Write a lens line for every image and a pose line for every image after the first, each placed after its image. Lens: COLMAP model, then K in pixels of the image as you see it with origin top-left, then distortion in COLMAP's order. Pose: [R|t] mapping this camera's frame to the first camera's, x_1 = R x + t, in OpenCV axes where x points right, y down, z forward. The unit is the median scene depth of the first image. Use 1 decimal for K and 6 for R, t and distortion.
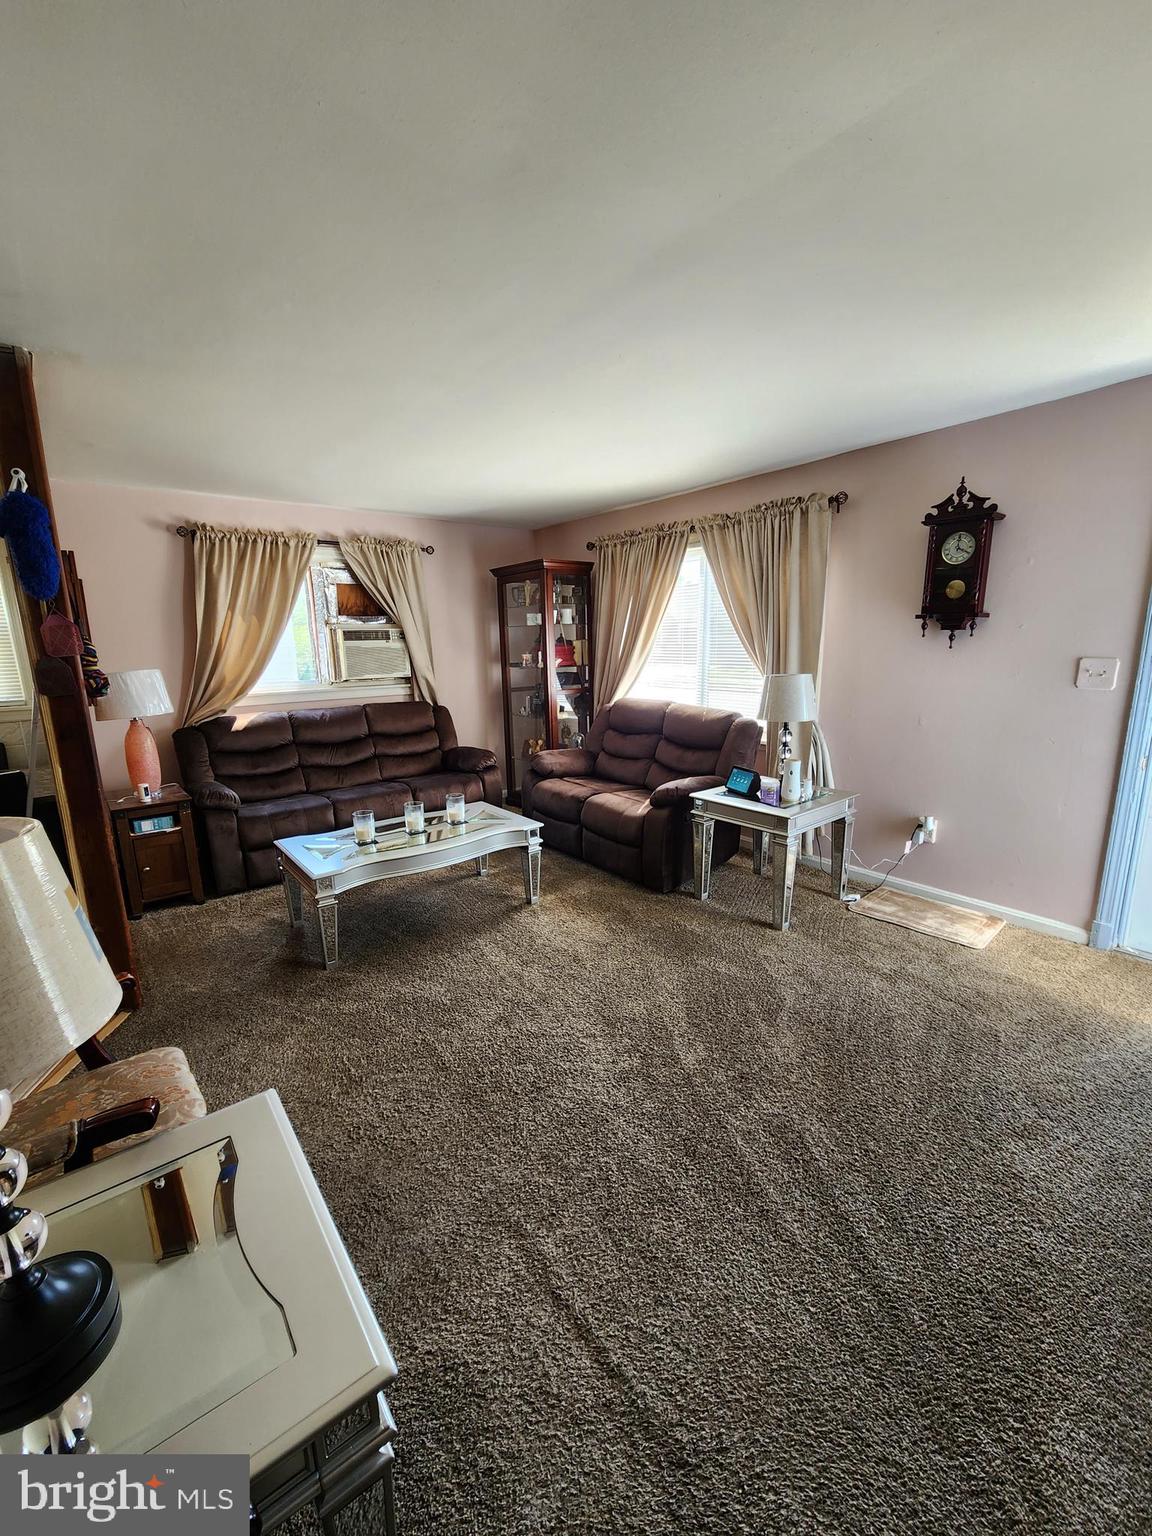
lens RADIAL K [[627.6, 0, 568.0], [0, 627.6, 773.9], [0, 0, 1]] dist [0.006914, -0.003469]
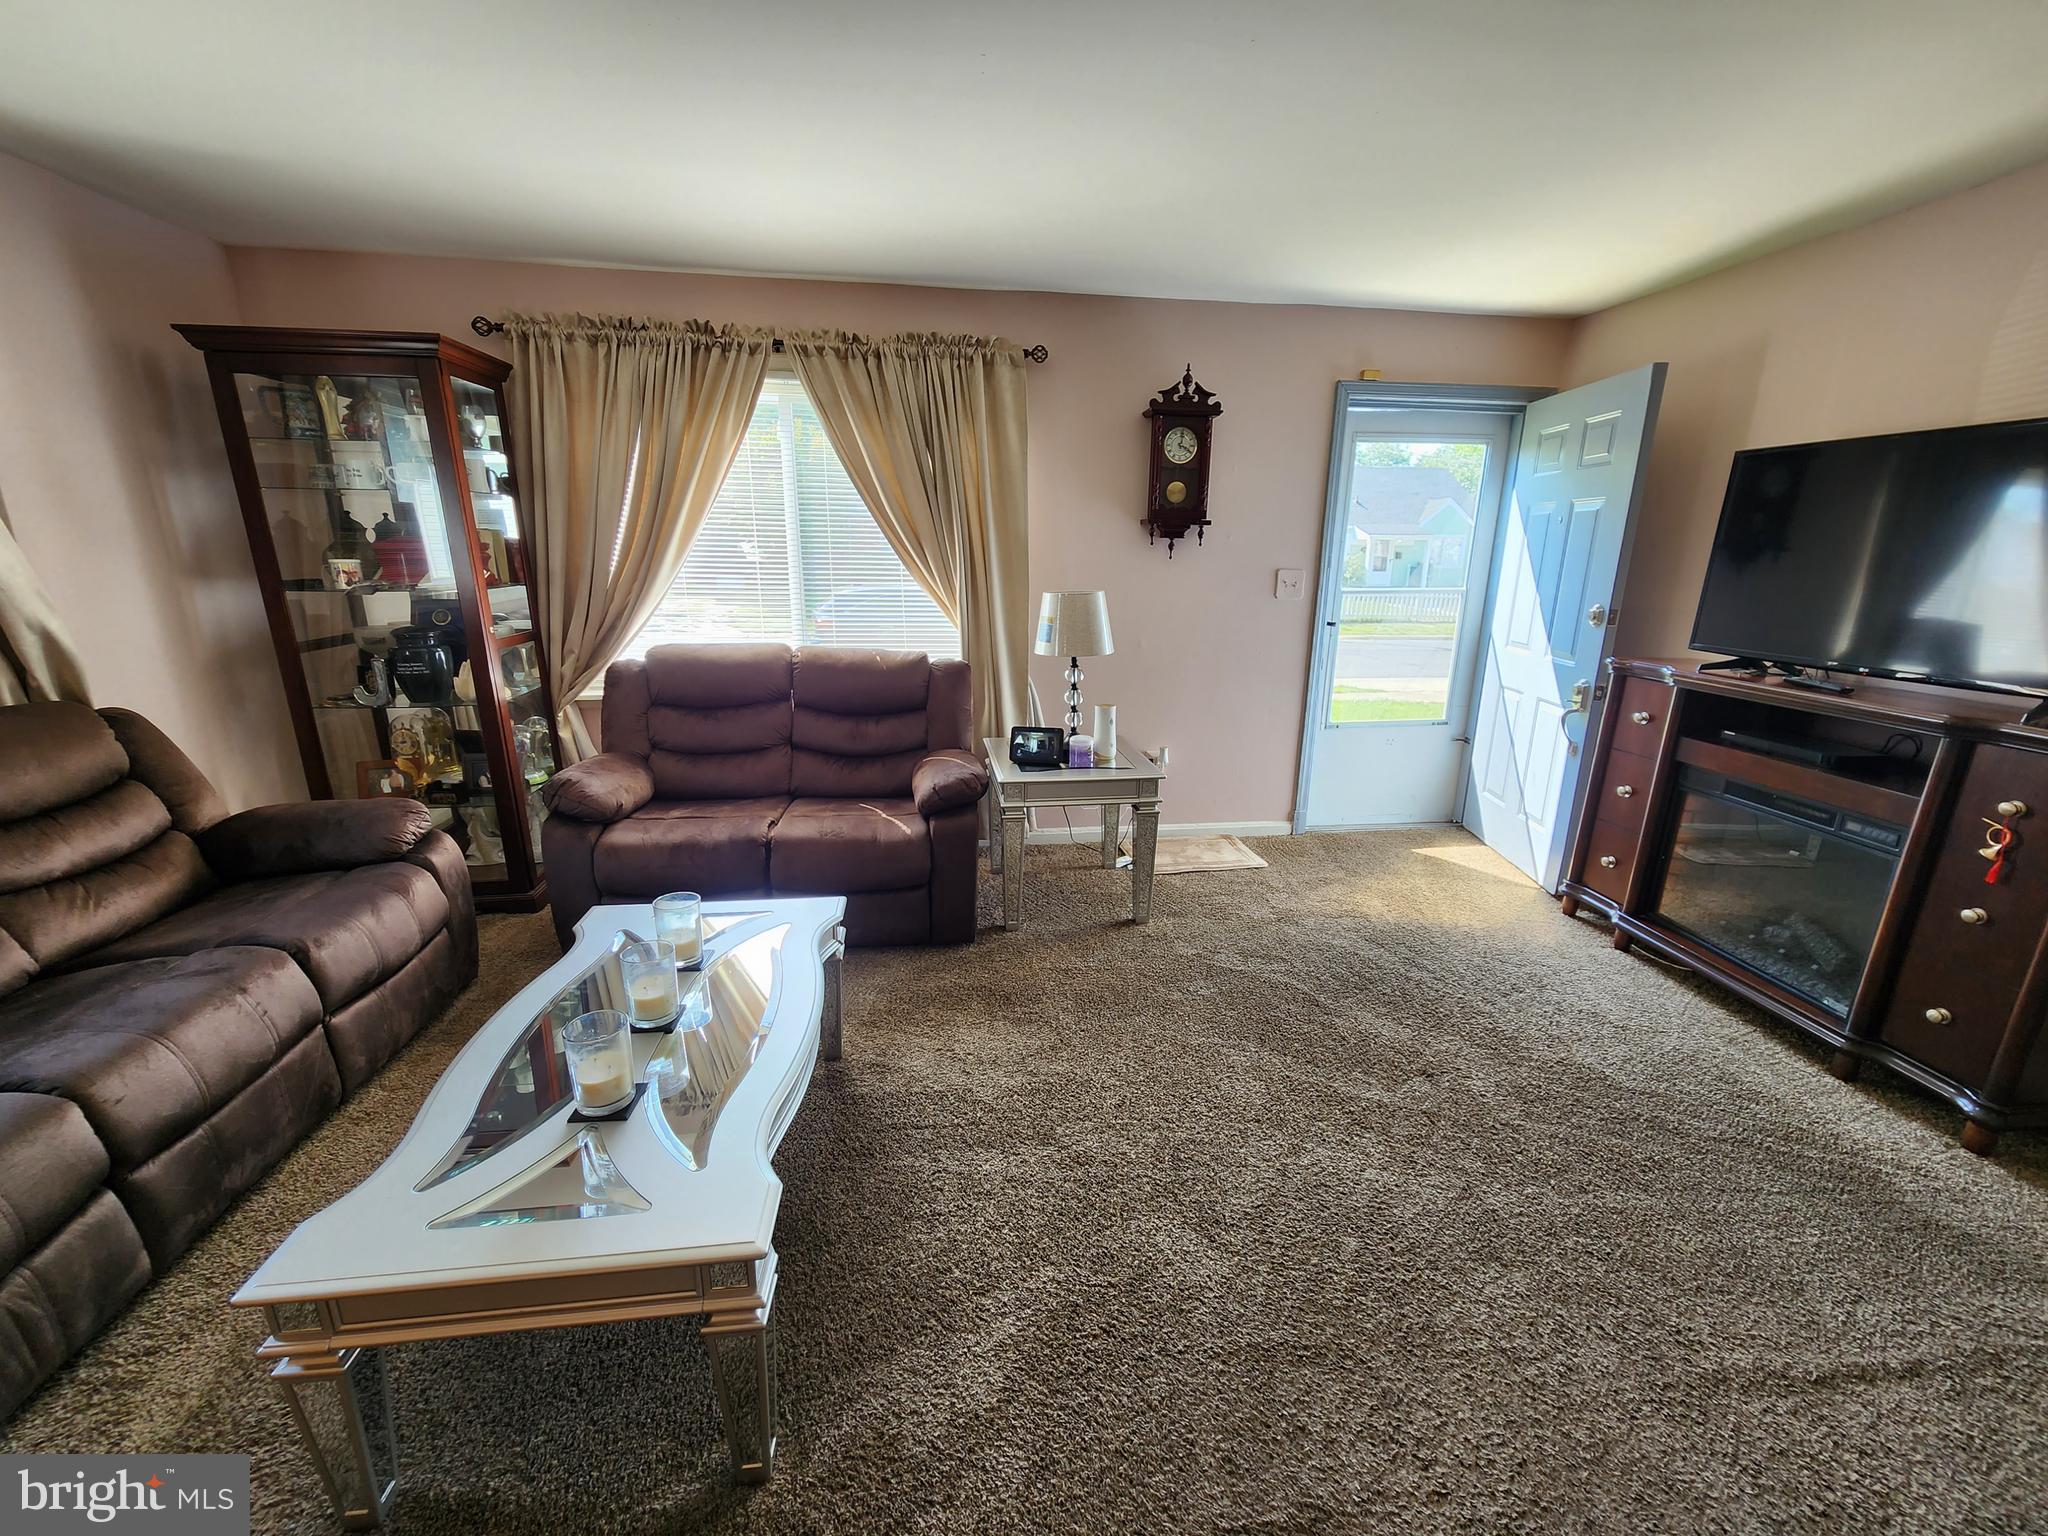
lens RADIAL K [[836.7, 0, 1035.8], [0, 836.7, 776.2], [0, 0, 1]] dist [0.006914, -0.003469]
pose [[0.511704, -0.203348, 0.834751, -0.490100], [0.156315, 0.977406, 0.142277, -0.085227], [-0.844822, 0.057680, 0.531929, 0.482514]]
